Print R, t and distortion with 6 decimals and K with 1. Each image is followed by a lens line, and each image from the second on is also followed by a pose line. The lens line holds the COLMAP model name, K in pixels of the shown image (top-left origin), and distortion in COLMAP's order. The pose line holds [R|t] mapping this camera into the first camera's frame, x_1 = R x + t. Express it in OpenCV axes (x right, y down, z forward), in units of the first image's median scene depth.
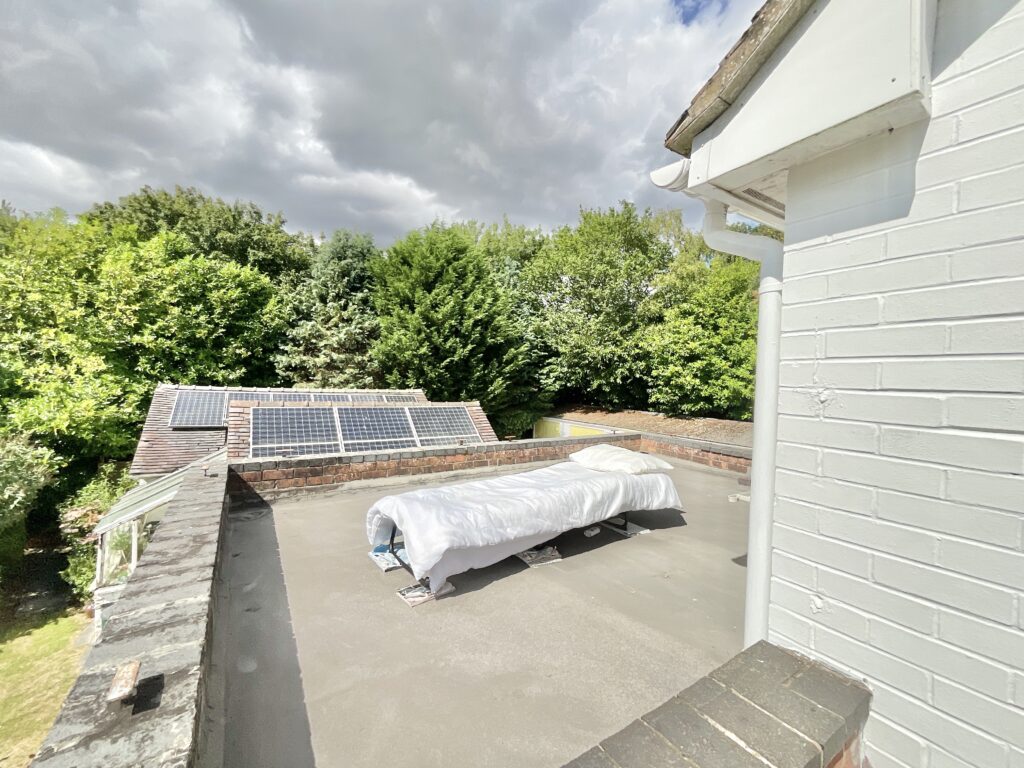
lens RADIAL K [[417.1, 0, 516.5], [0, 417.1, 384.1], [0, 0, 1]] dist [0.004499, -0.000797]
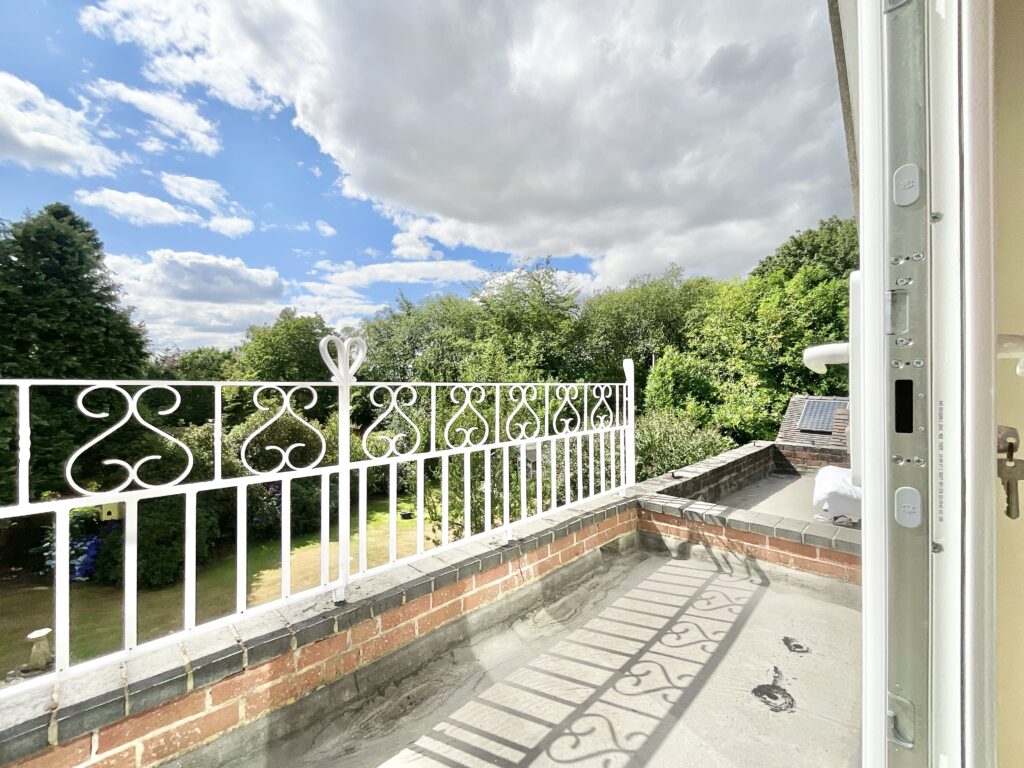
lens RADIAL K [[417.1, 0, 509.8], [0, 417.1, 382.9], [0, 0, 1]] dist [0.004499, -0.000797]
pose [[0.205635, -0.033068, -0.978070, 0.171992], [0.003162, 0.999446, -0.033126, 0.003087], [0.978624, 0.003719, 0.205626, -0.079822]]
